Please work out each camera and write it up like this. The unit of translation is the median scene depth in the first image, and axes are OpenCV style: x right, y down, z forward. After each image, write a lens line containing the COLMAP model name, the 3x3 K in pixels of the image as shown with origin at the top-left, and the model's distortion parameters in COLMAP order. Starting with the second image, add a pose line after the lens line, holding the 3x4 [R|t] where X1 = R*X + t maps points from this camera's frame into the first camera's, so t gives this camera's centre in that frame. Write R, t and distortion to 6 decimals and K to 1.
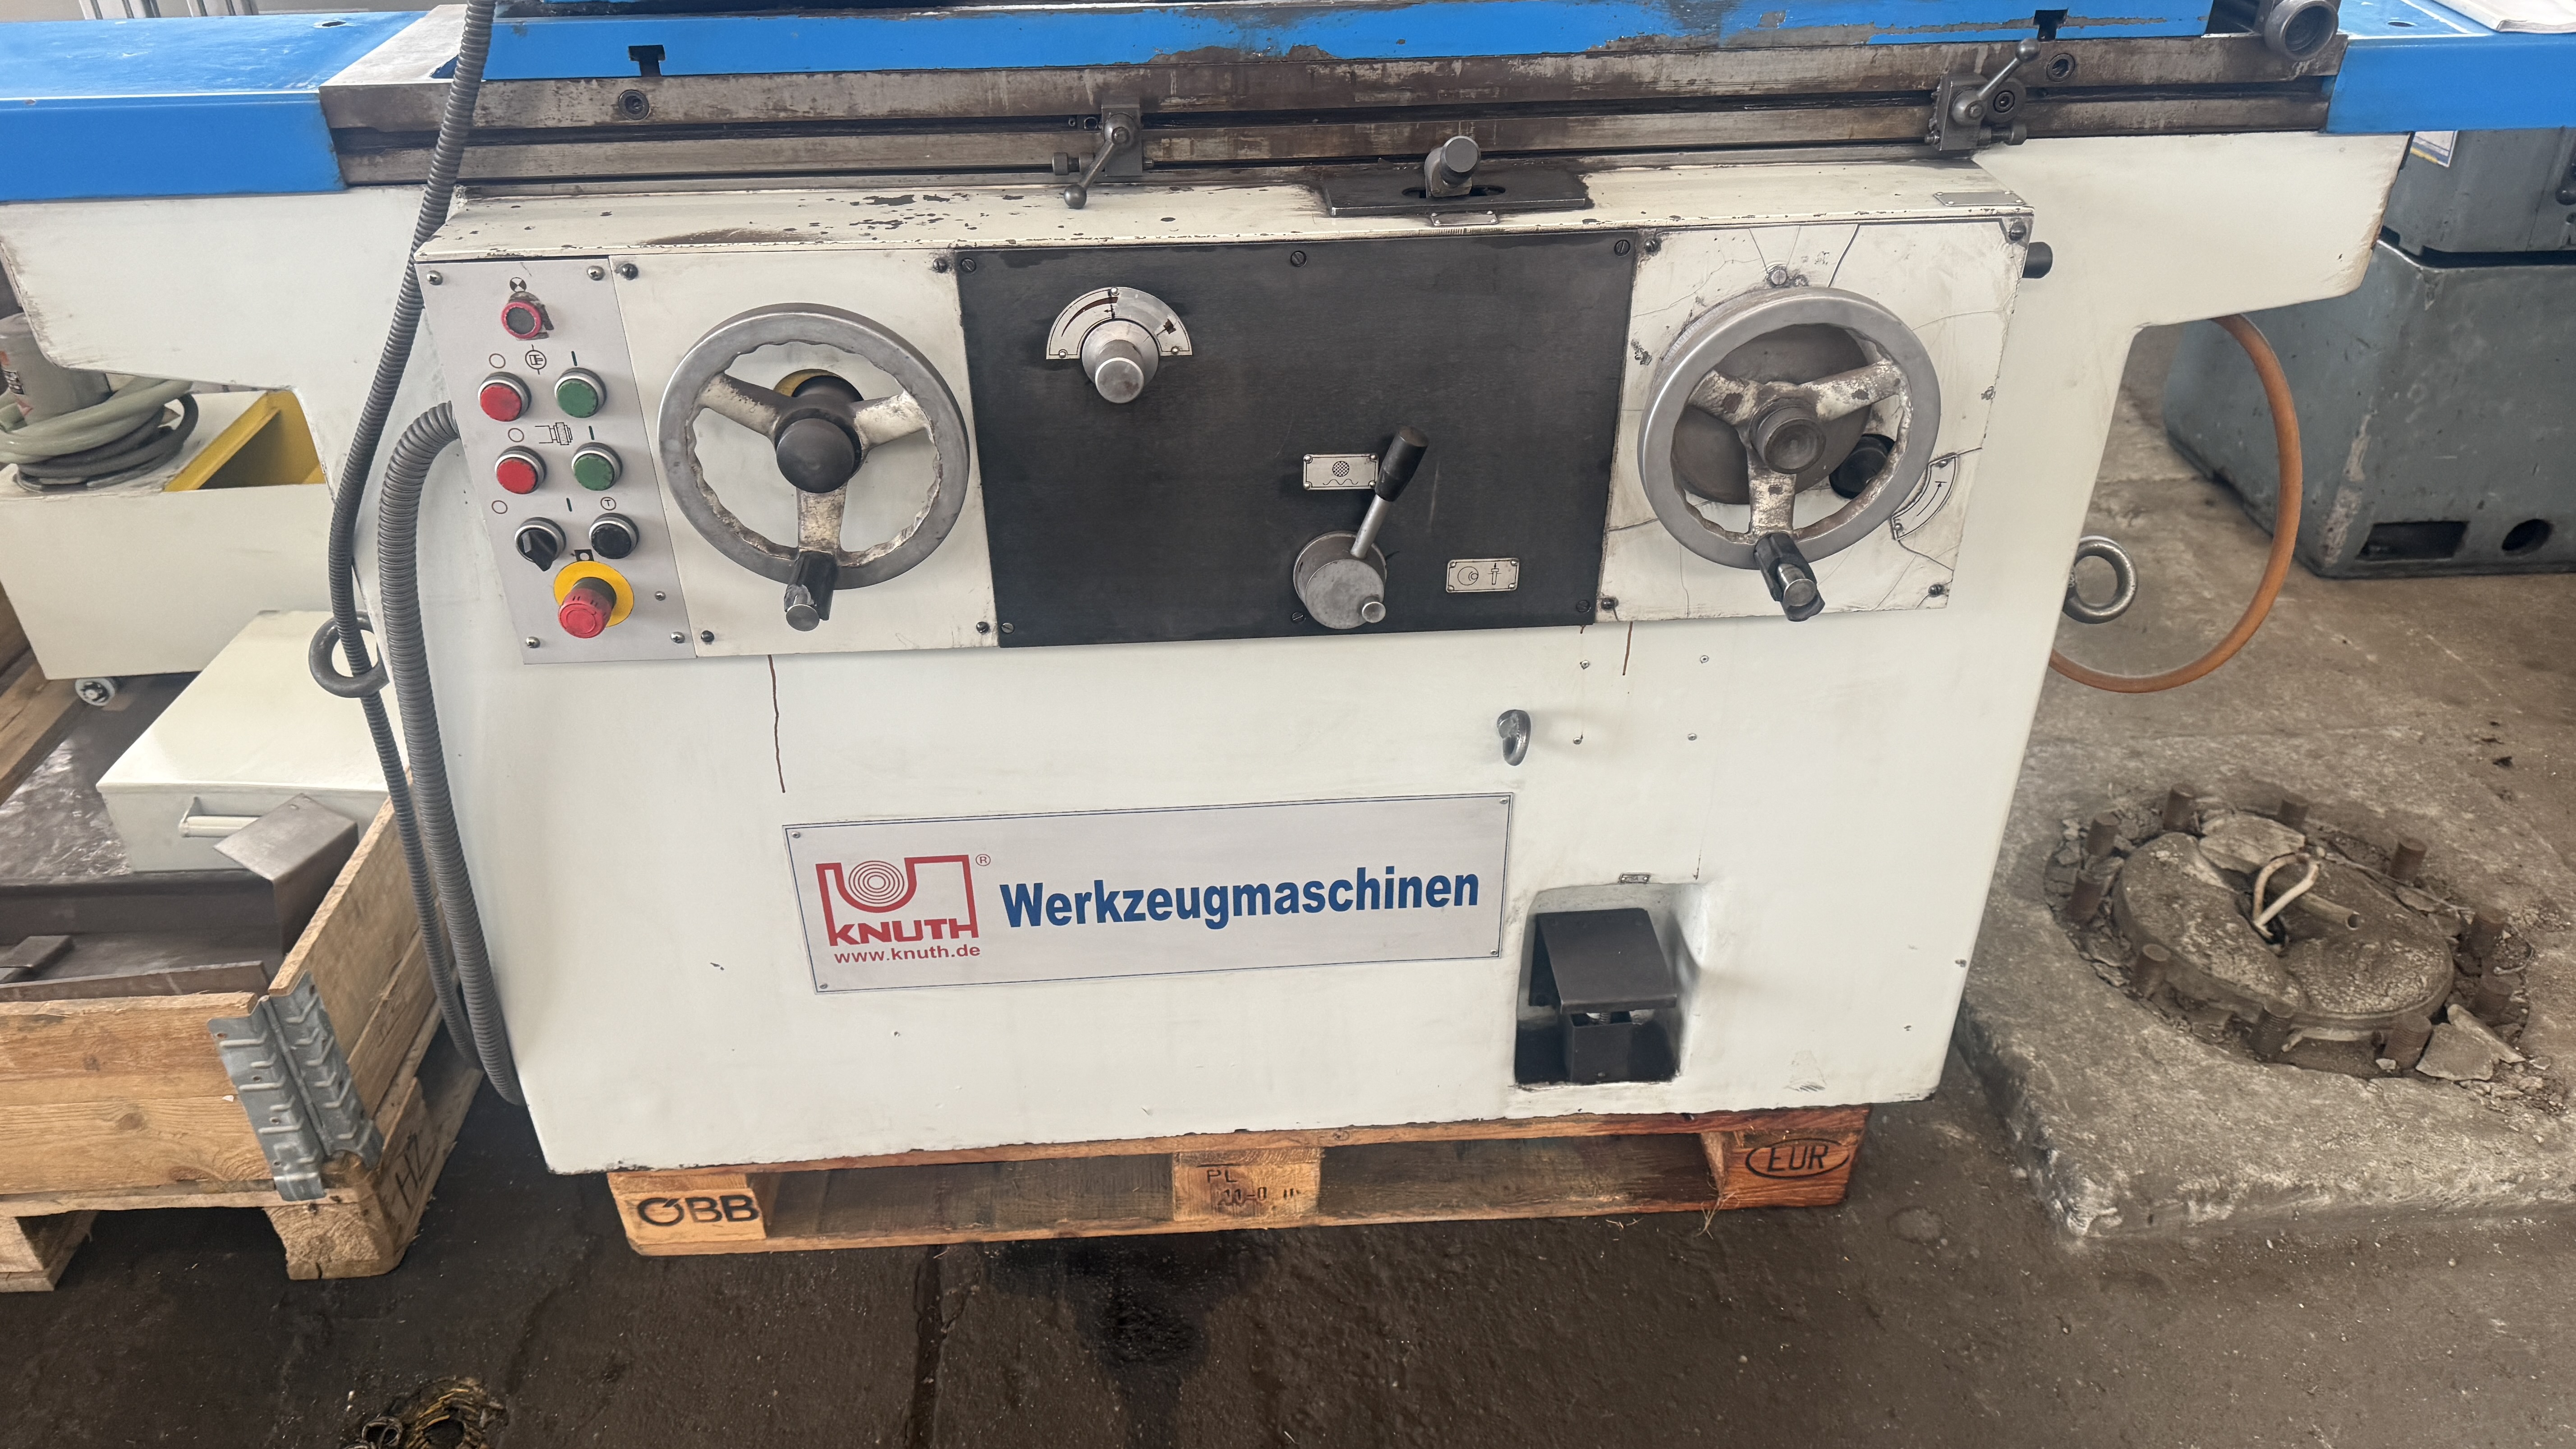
lens RADIAL K [[1832.3, 0, 1268.1], [0, 1832.3, 778.8], [0, 0, 1]] dist [0.025088, -0.027797]
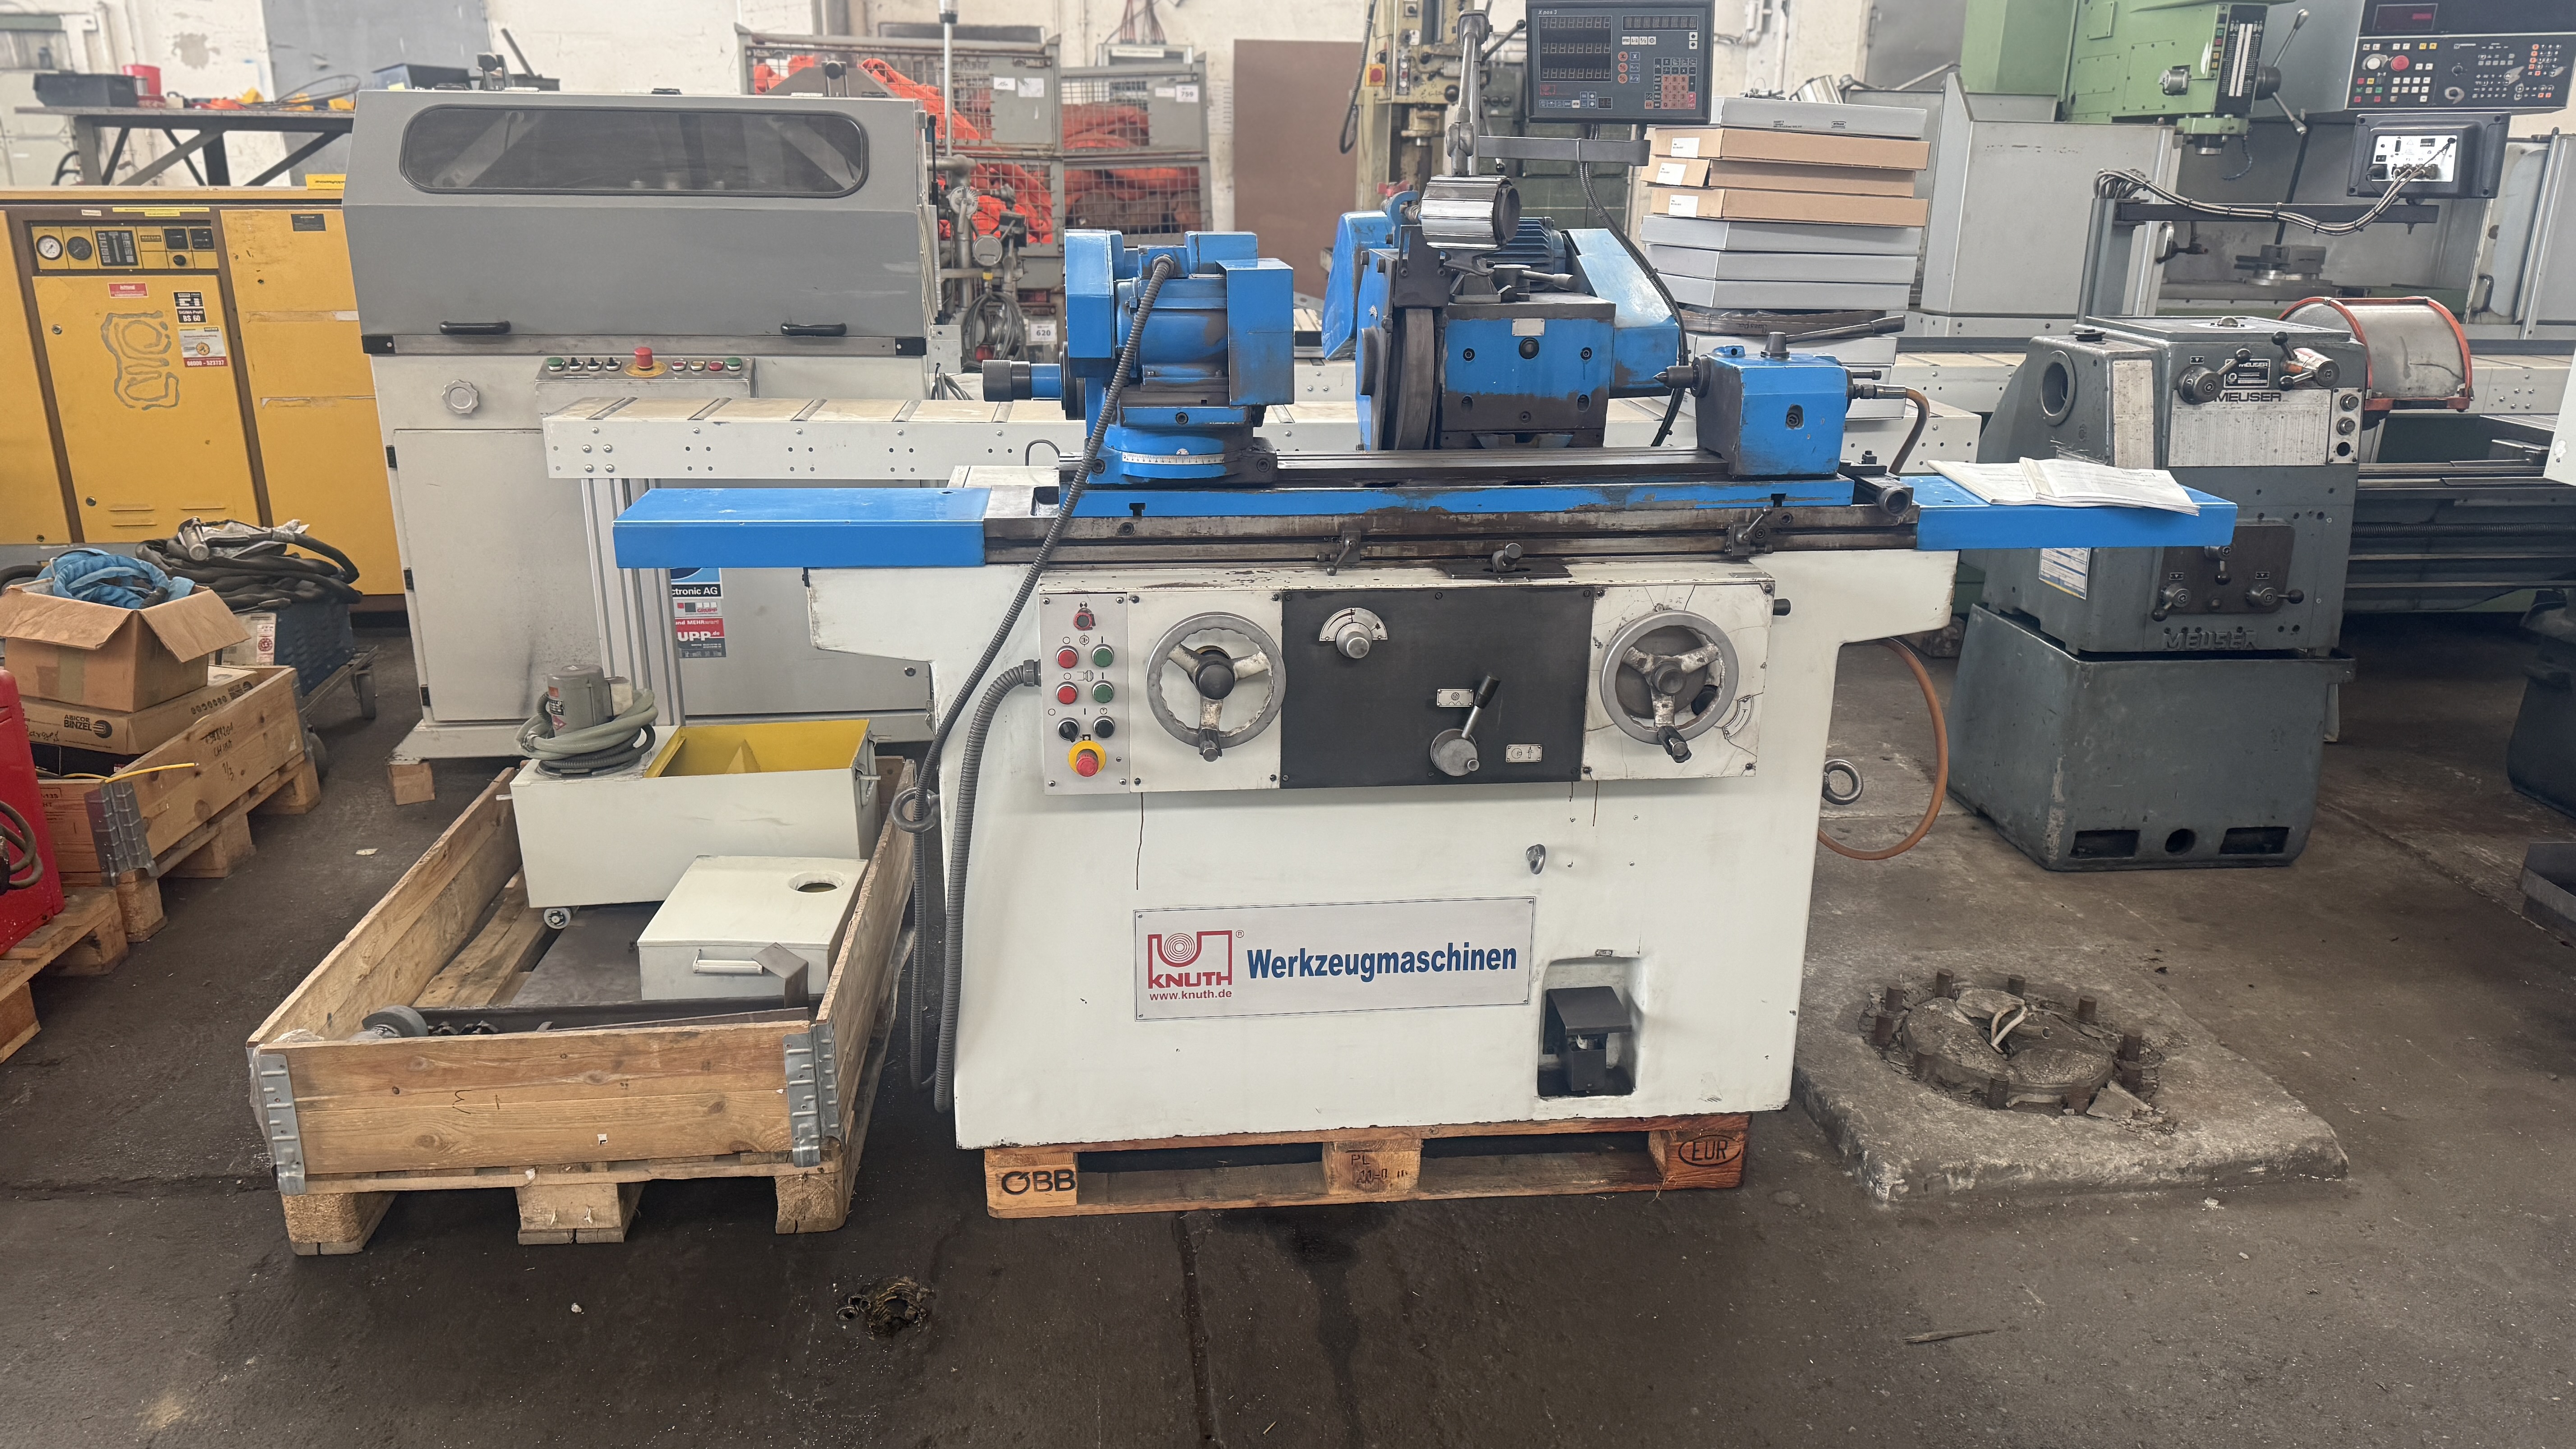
lens RADIAL K [[1832.3, 0, 1285.6], [0, 1832.3, 750.8], [0, 0, 1]] dist [0.025088, -0.027797]
pose [[0.998421, 0.001502, 0.056151, -0.195338], [0.013250, 0.965133, -0.261424, 0.310725], [-0.054586, 0.261755, 0.963589, -0.699219]]
